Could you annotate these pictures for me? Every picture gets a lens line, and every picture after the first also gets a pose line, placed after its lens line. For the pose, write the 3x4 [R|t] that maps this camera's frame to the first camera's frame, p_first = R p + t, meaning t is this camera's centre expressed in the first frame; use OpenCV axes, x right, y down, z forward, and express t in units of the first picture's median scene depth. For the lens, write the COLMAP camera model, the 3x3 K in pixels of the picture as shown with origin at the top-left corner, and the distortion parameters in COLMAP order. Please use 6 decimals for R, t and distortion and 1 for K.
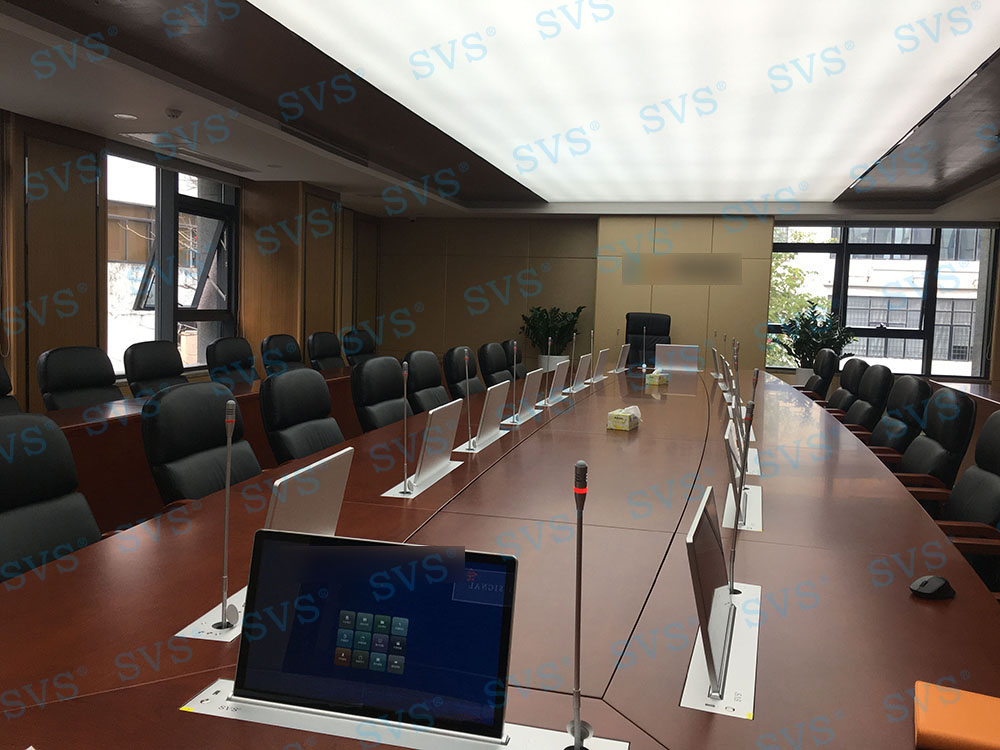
lens RADIAL K [[849.0, 0, 499.3], [0, 849.0, 371.6], [0, 0, 1]] dist [0.056136, -0.053823]
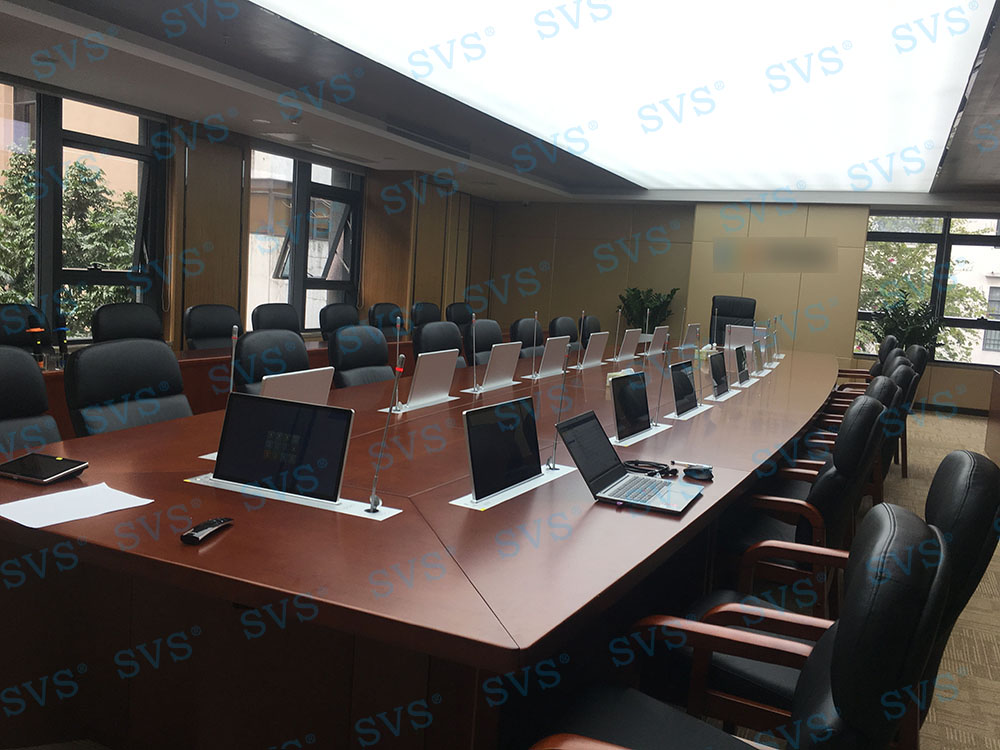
lens RADIAL K [[849.0, 0, 496.8], [0, 849.0, 371.6], [0, 0, 1]] dist [0.056136, -0.053823]
pose [[0.982206, 0.050429, -0.180909, 0.095359], [-0.046087, 0.998541, 0.028128, 0.009353], [0.182063, -0.019290, 0.983098, -0.110856]]
